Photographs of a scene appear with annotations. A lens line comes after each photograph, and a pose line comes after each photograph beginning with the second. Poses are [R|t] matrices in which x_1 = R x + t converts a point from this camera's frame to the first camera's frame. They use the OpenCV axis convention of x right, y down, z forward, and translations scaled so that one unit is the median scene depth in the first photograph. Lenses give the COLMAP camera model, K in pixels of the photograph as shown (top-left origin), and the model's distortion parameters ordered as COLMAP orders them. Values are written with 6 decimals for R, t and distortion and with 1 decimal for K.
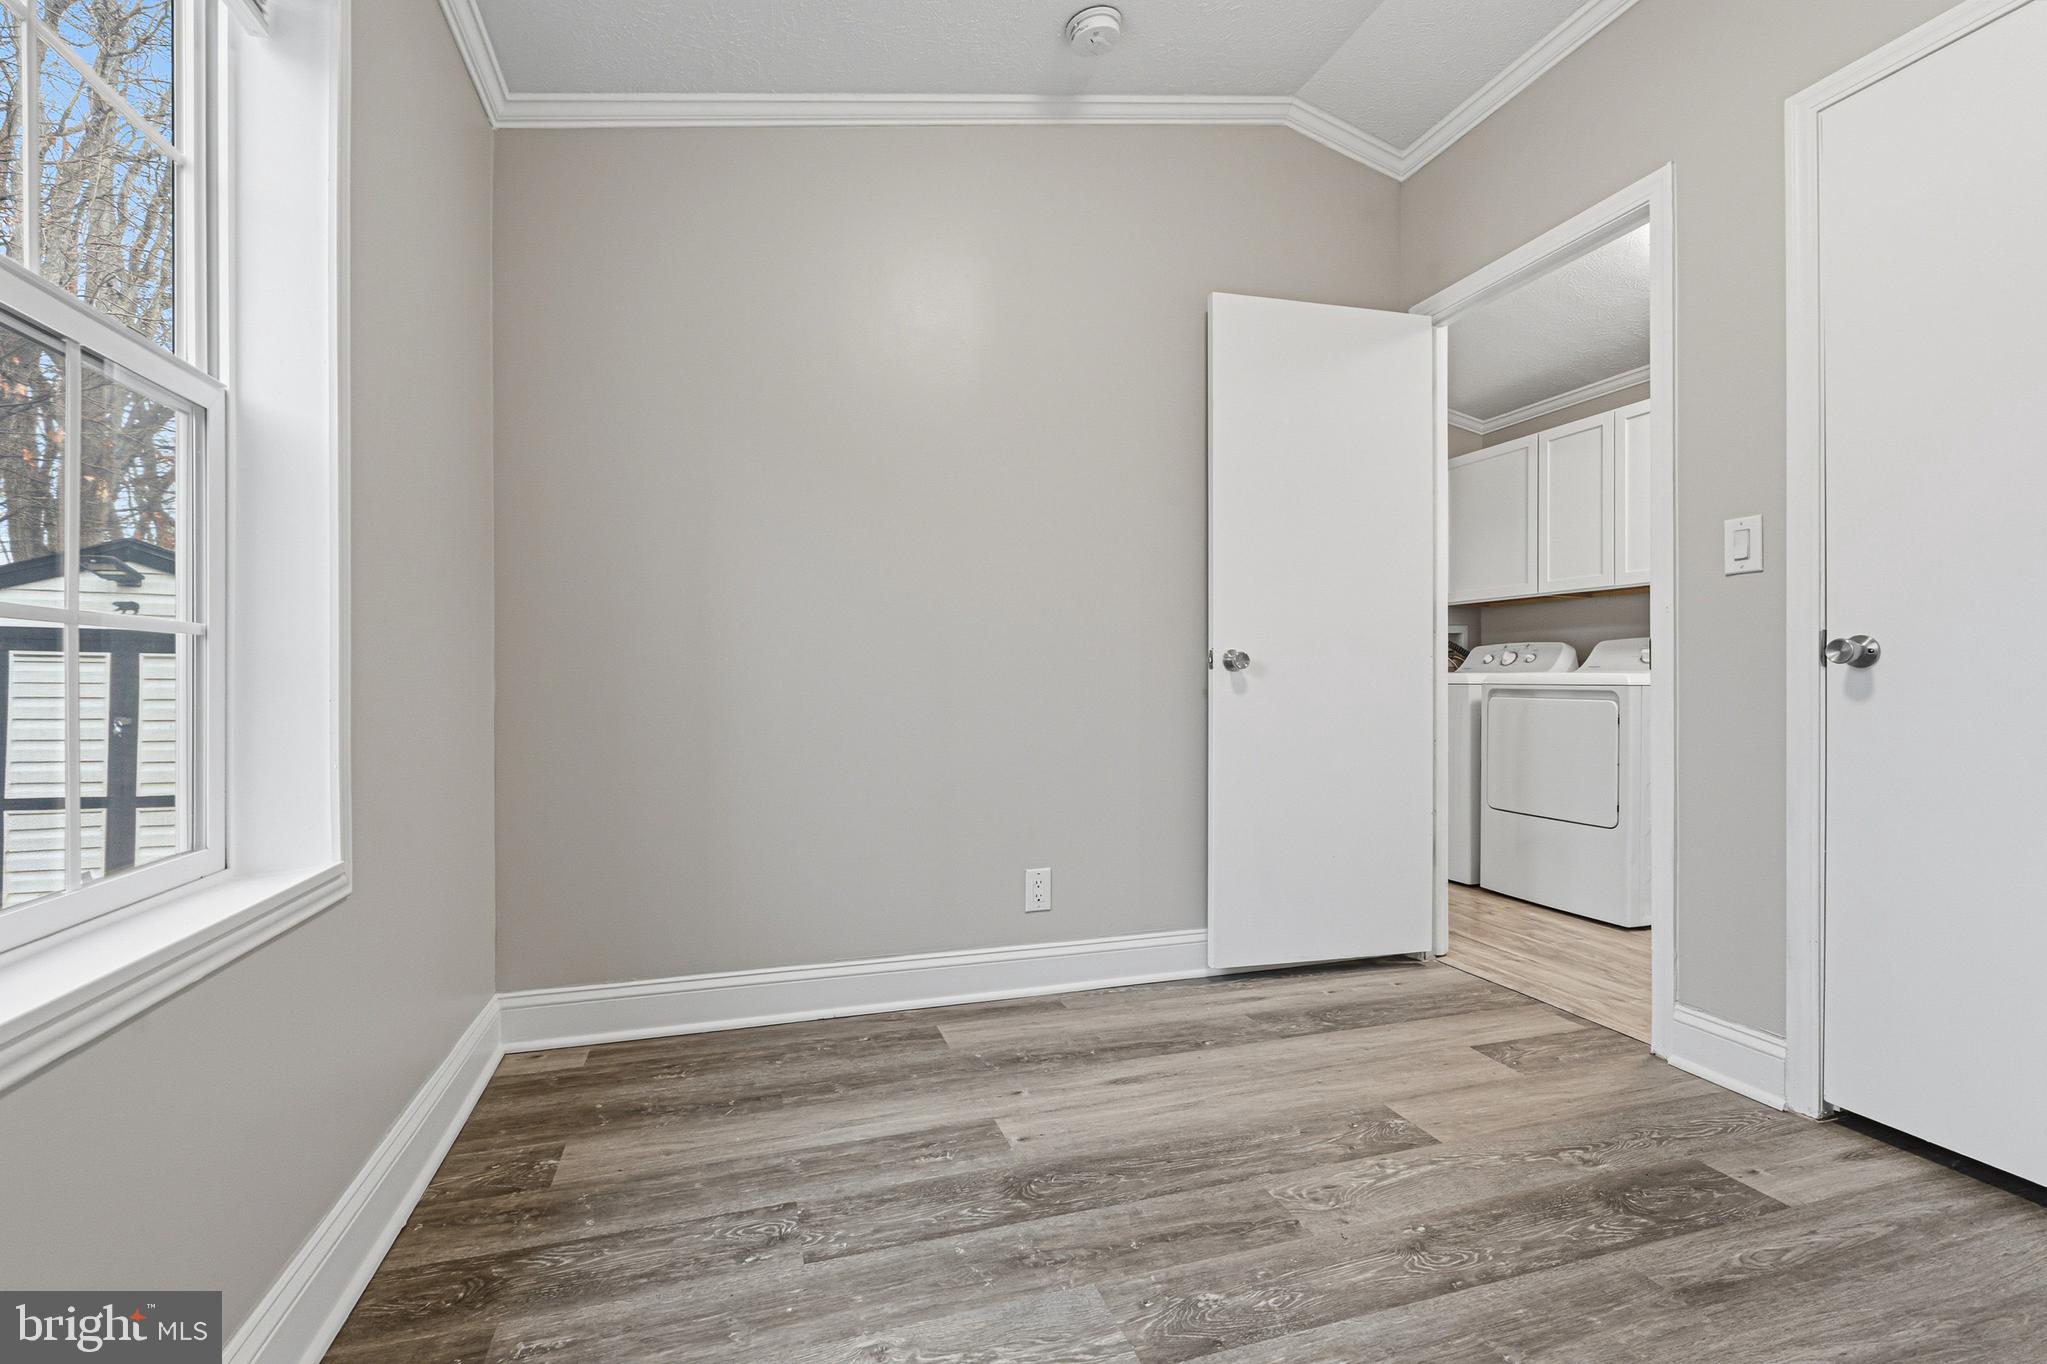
lens RADIAL K [[924.5, 0, 1023.5], [0, 924.5, 682.0], [0, 0, 1]] dist [-0.000118, 0.000386]
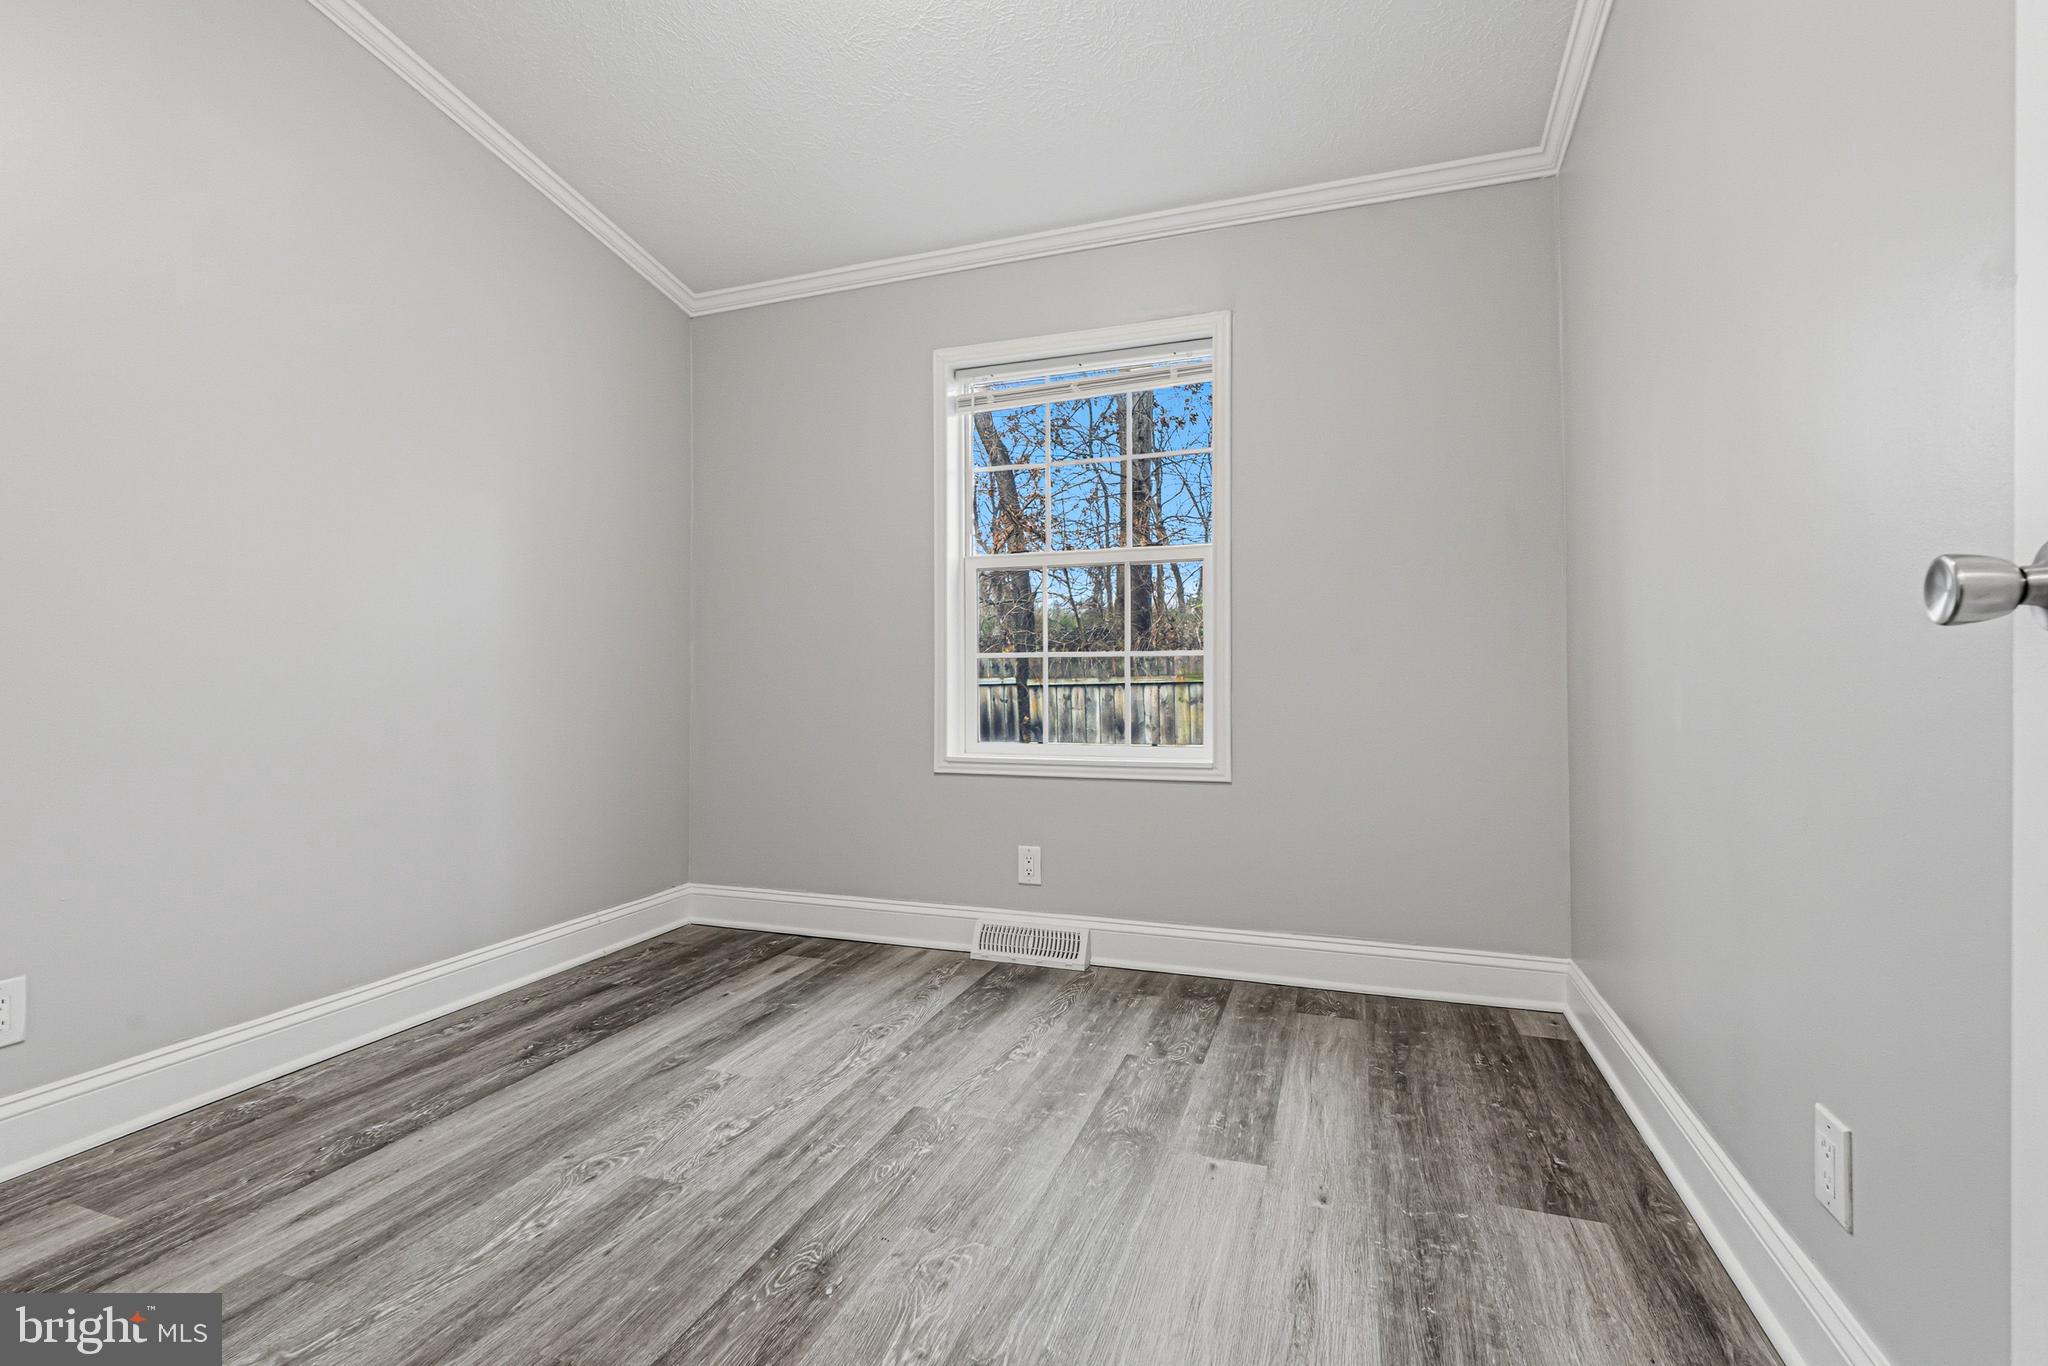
lens RADIAL K [[925.0, 0, 1024.0], [0, 925.0, 683.0], [0, 0, 1]] dist [-0.000118, 0.000386]
pose [[-0.614216, 0.008761, -0.789089, 0.963130], [0.004600, 0.999961, 0.007521, -0.003421], [0.789124, 0.000990, -0.614233, 1.609917]]
